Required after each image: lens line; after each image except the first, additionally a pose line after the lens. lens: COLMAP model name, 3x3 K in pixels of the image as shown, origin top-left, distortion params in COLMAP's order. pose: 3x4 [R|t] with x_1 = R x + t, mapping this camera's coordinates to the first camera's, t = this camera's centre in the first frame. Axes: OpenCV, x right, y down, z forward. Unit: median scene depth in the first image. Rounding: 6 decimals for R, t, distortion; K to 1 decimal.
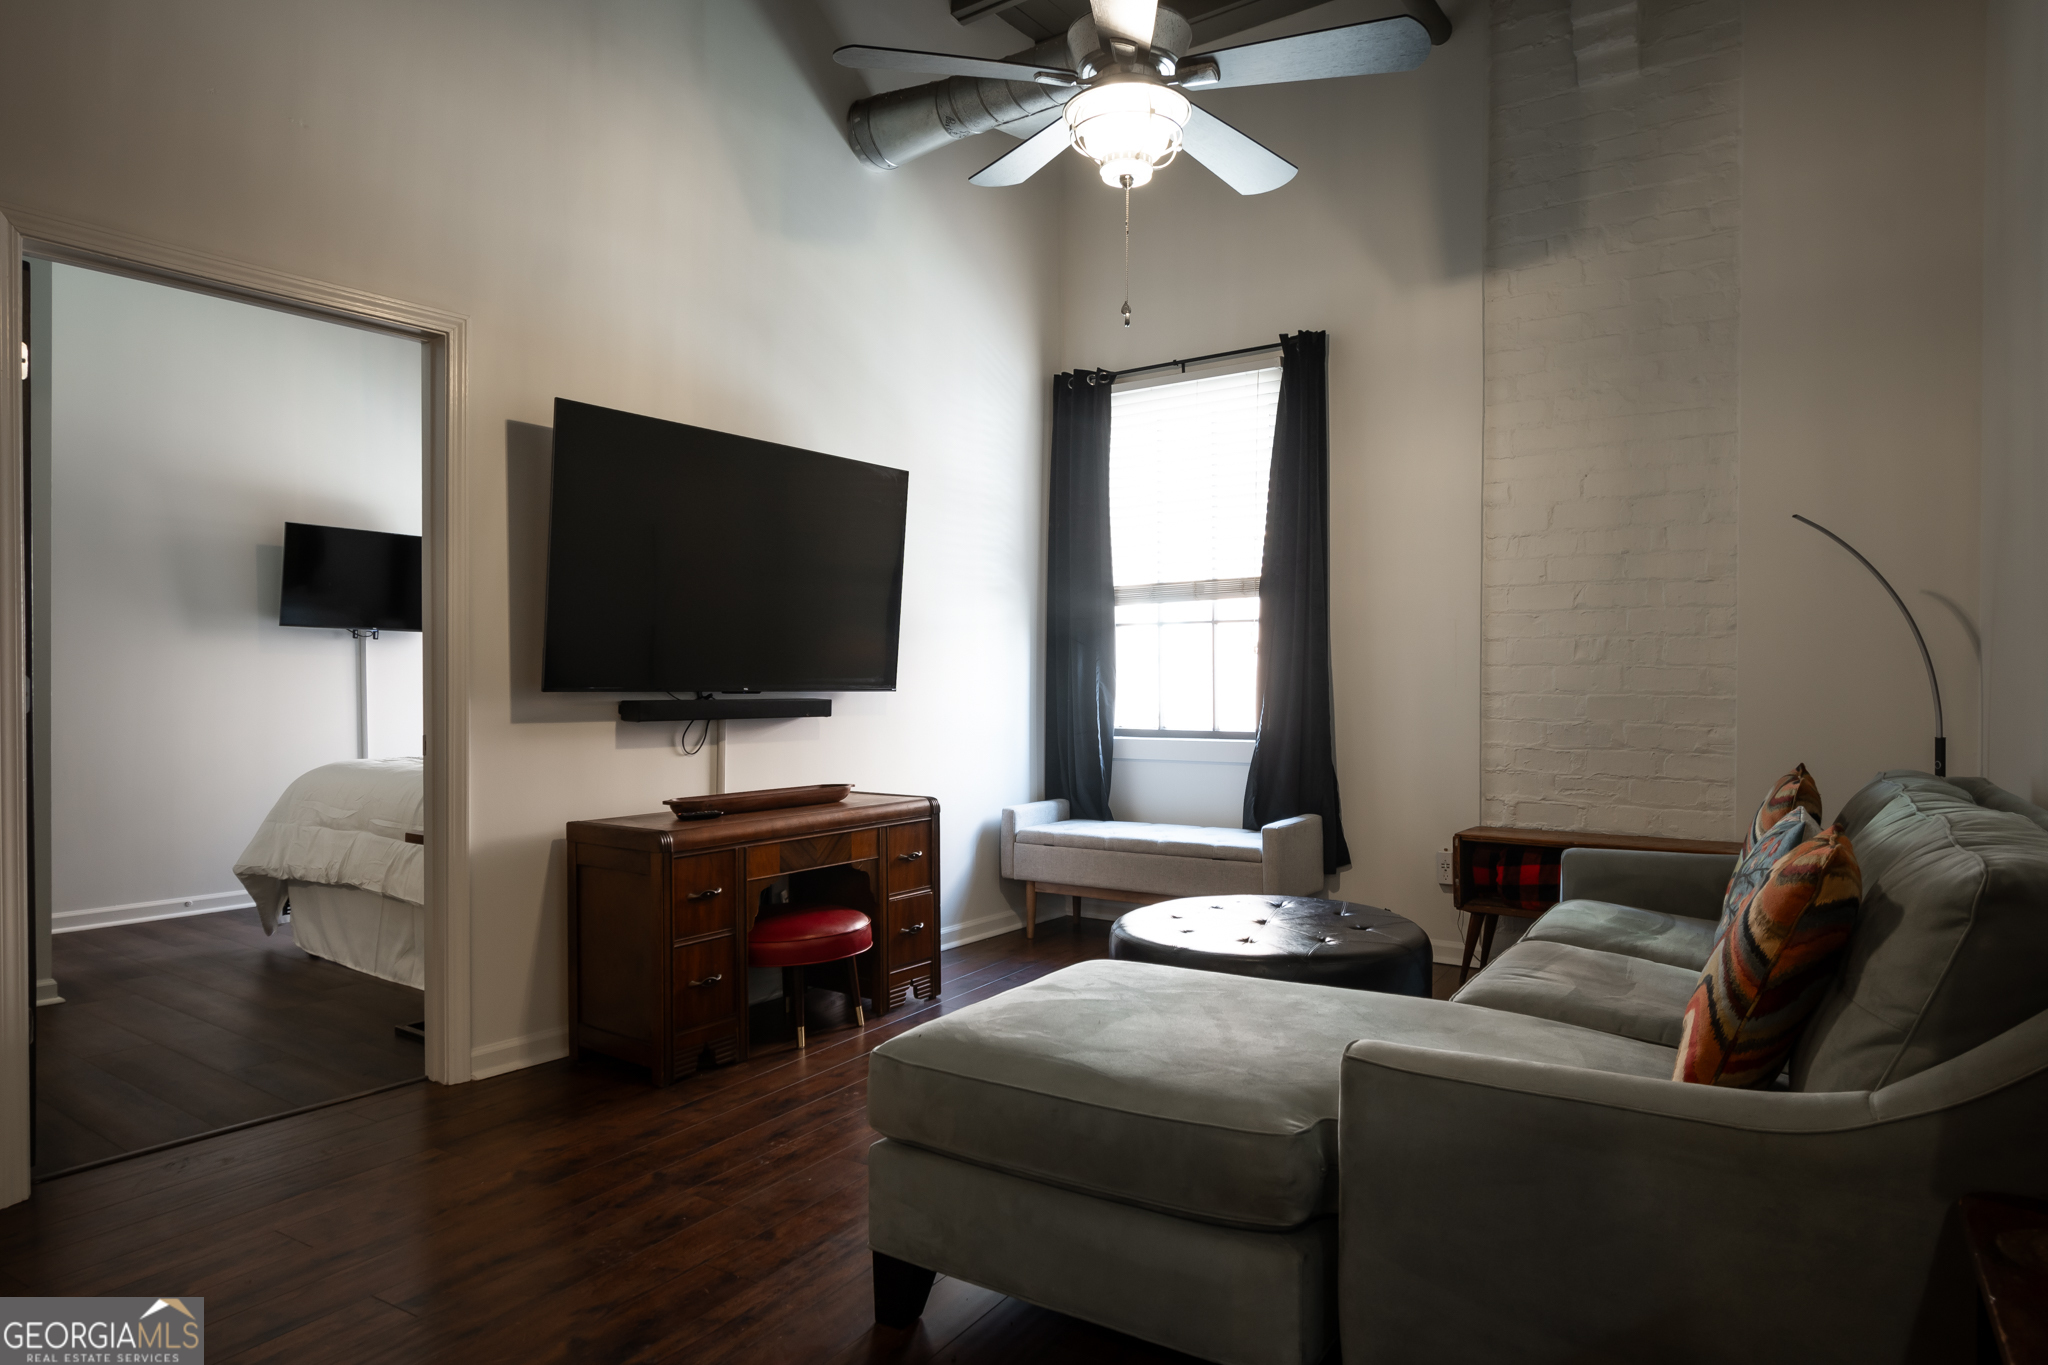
lens RADIAL K [[1221.4, 0, 1025.1], [0, 1221.4, 686.3], [0, 0, 1]] dist [-0.000231, -0.002735]
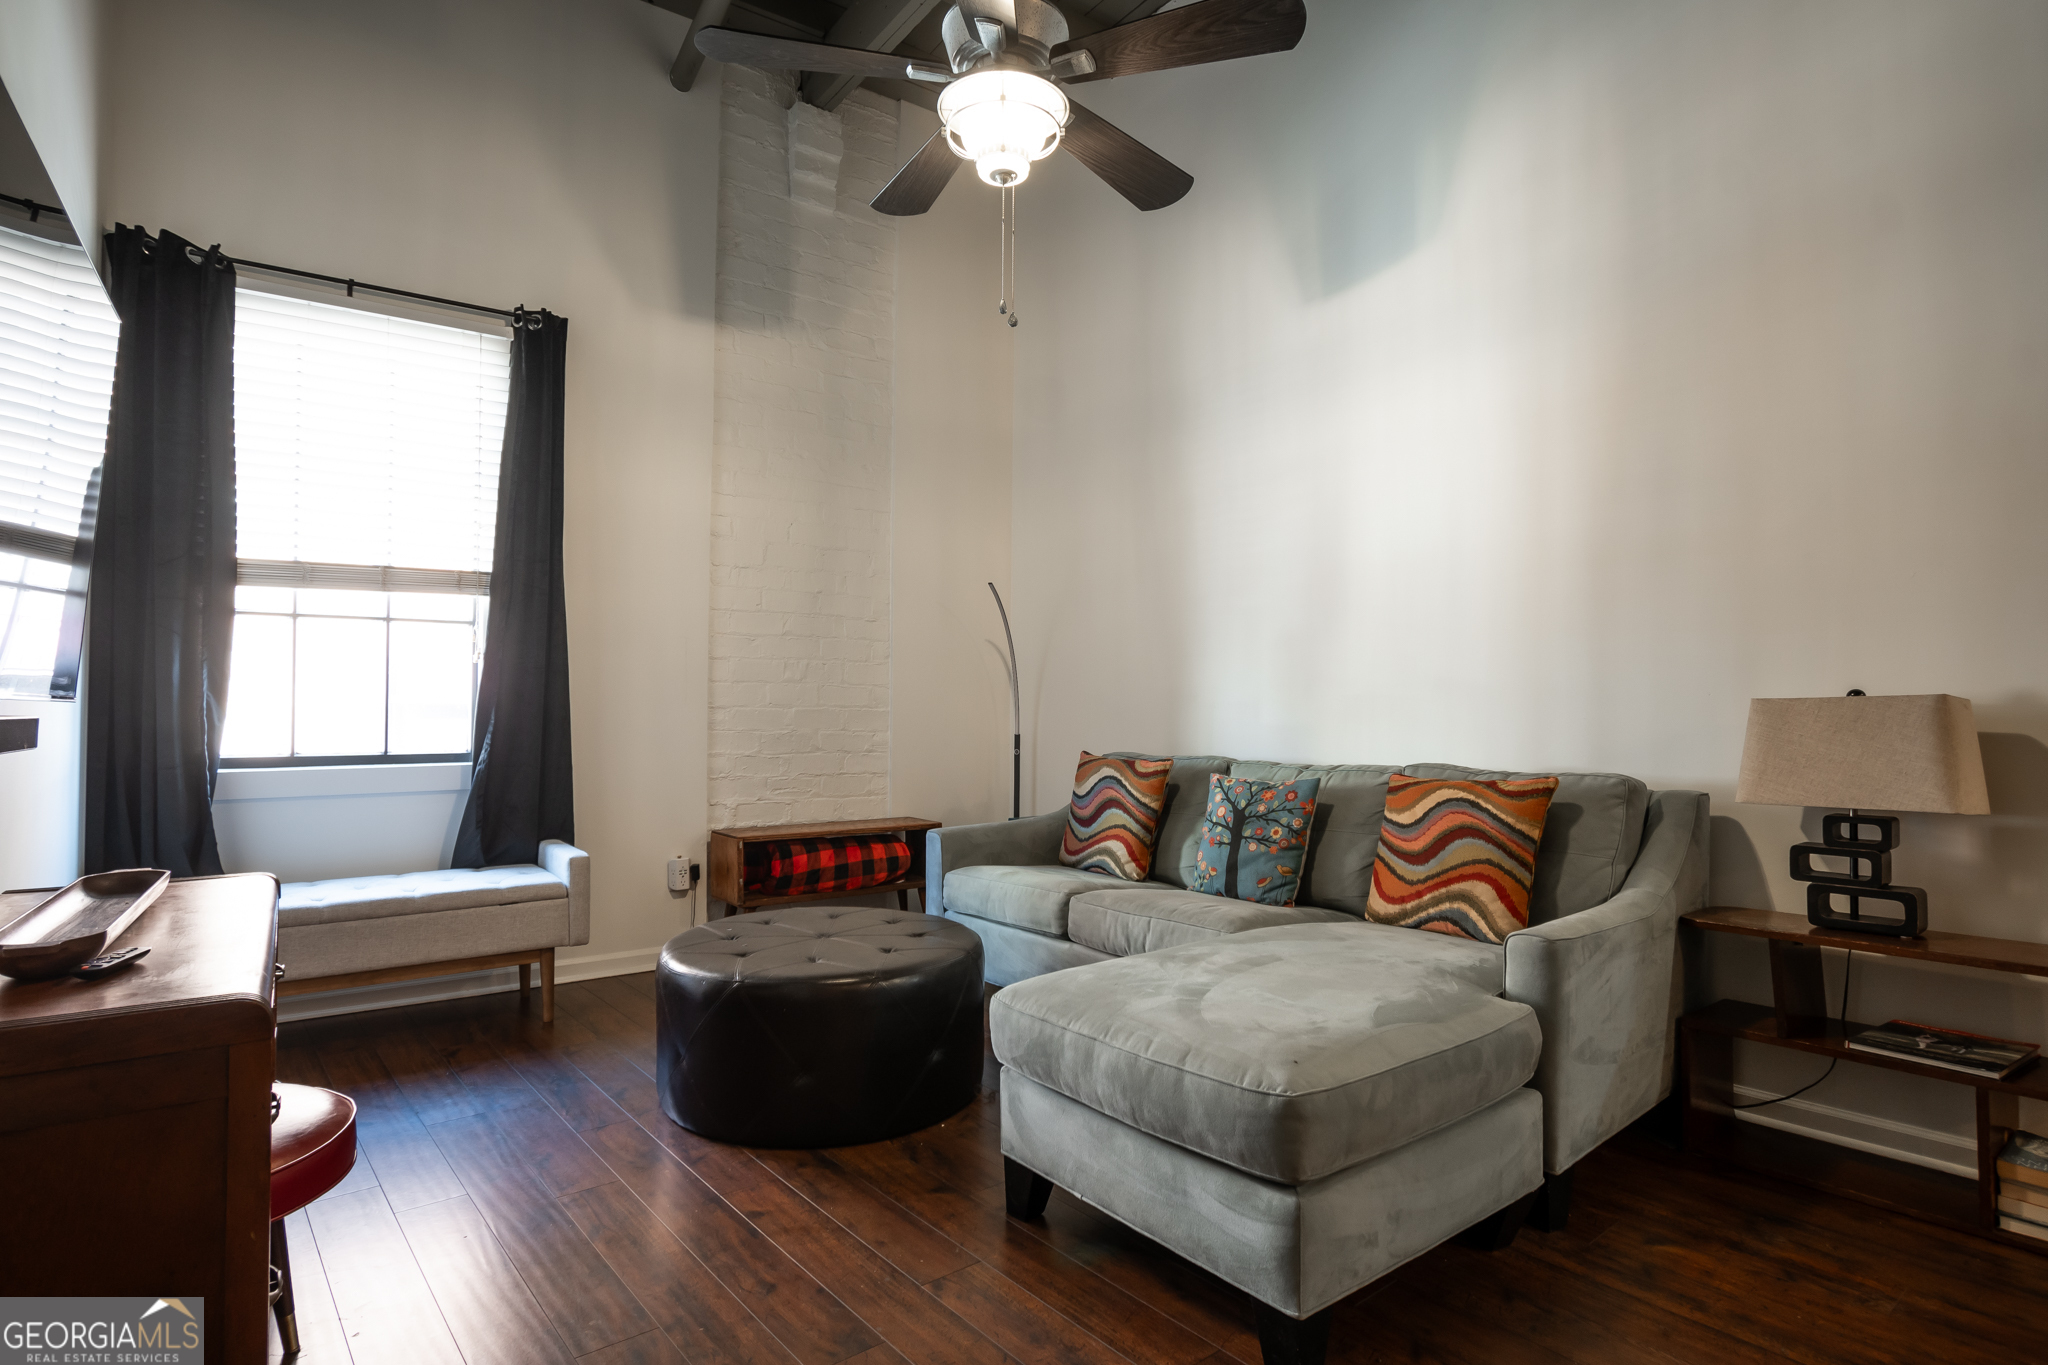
lens RADIAL K [[1066.4, 0, 1026.7], [0, 1066.4, 686.9], [0, 0, 1]] dist [0.000672, -0.000662]
pose [[0.327301, 0.019399, 0.944721, -0.430701], [-0.000073, 0.999790, -0.020505, 0.007402], [-0.944920, 0.006643, 0.327234, 0.428618]]
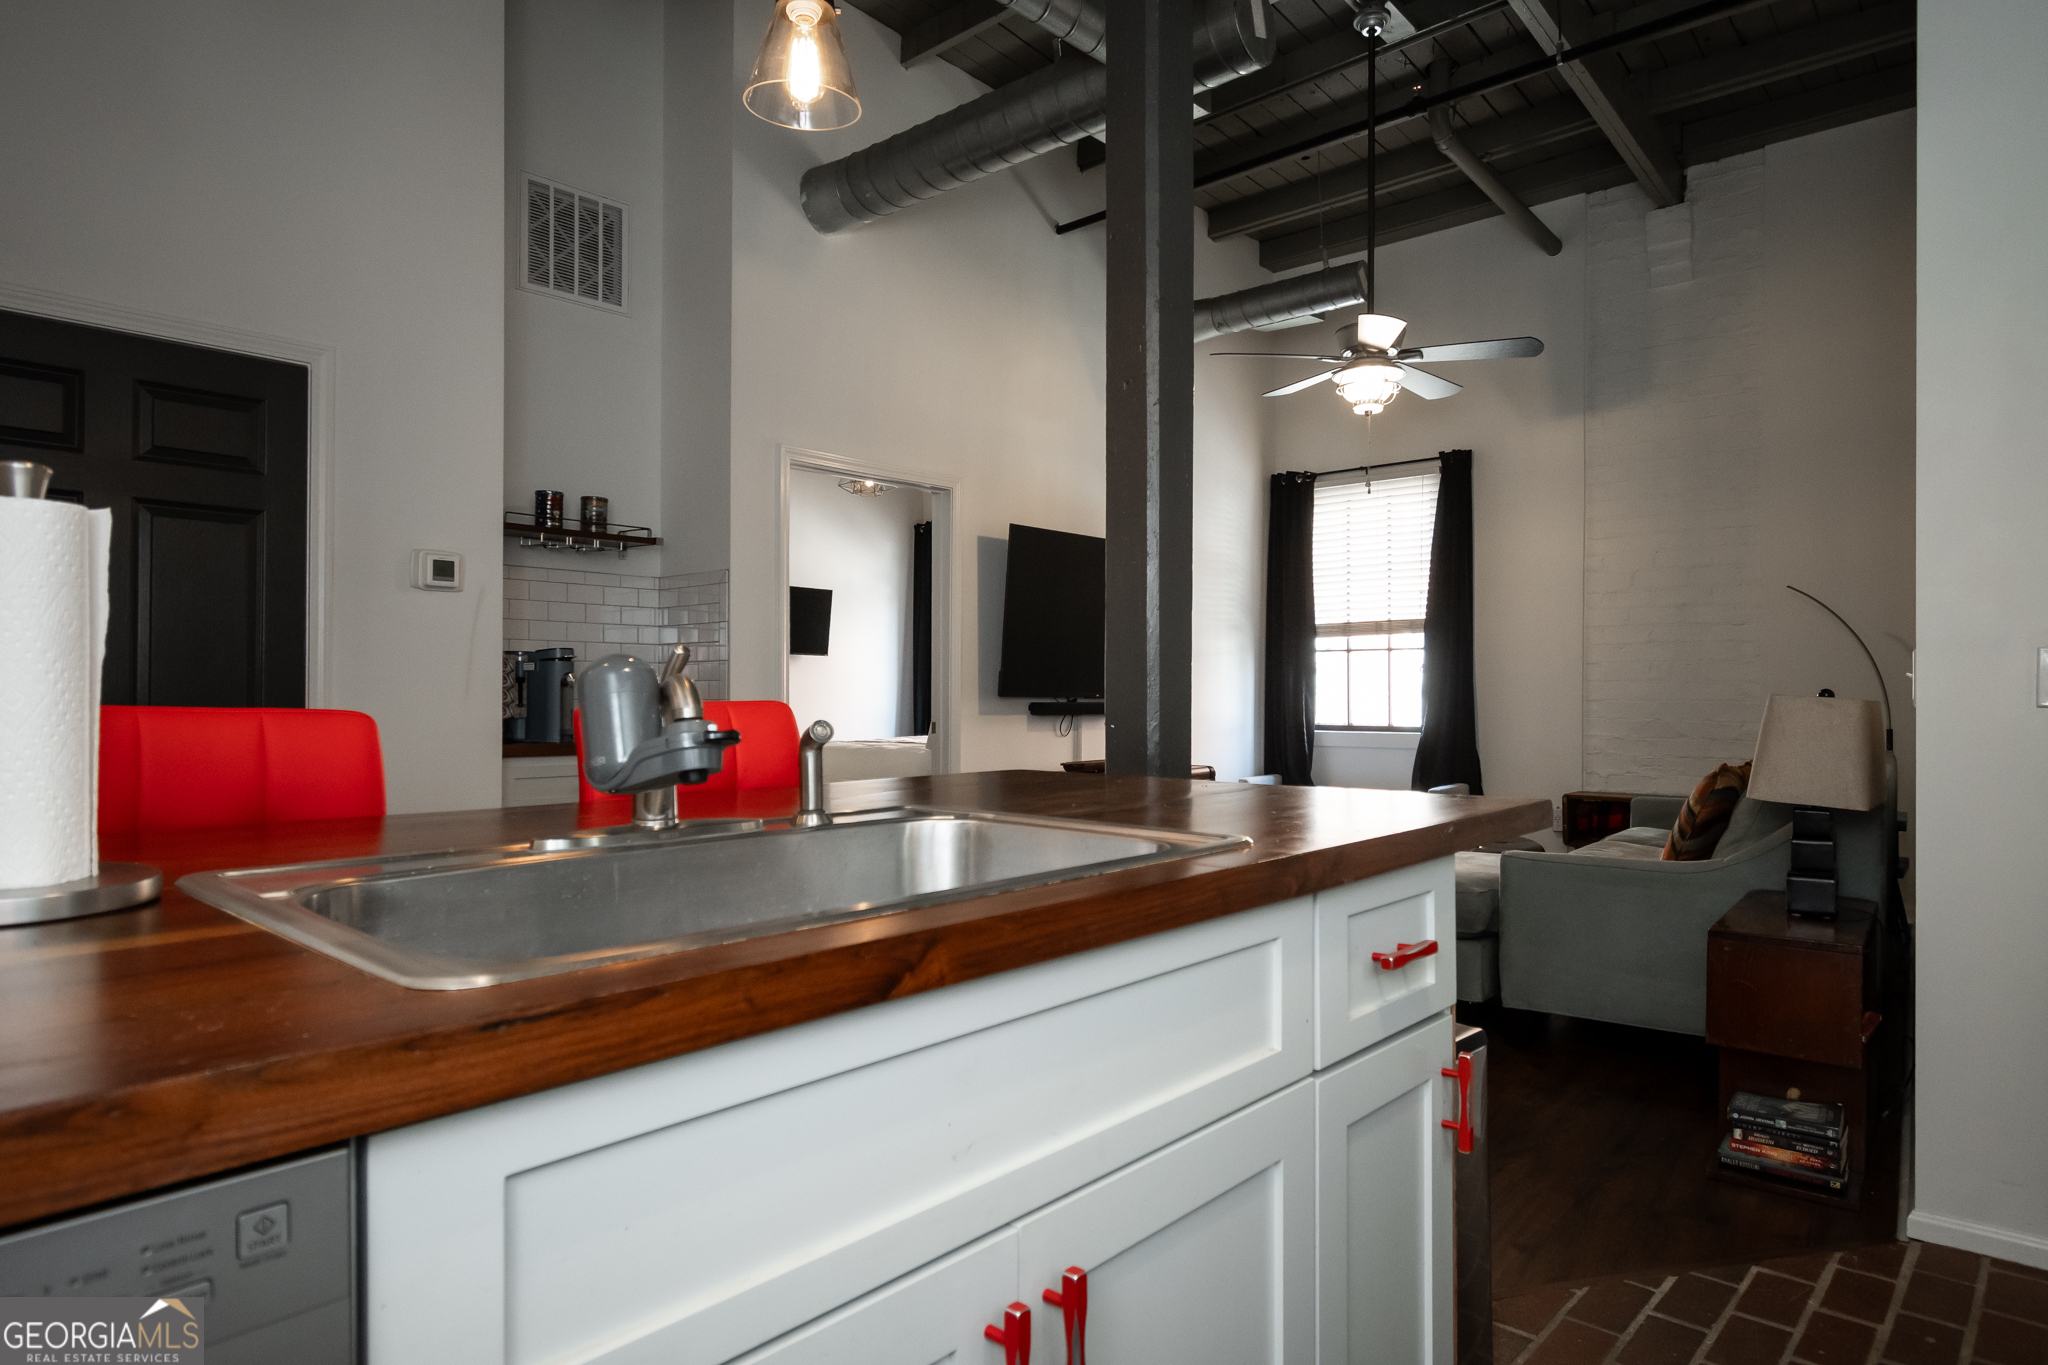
lens RADIAL K [[1172.2, 0, 1024.6], [0, 1172.2, 689.1], [0, 0, 1]] dist [-0.001739, -0.000003]
pose [[0.994670, 0.002668, -0.103076, -0.146687], [-0.003186, 0.999983, -0.004863, 0.001535], [0.103061, 0.005165, 0.994662, -0.464510]]
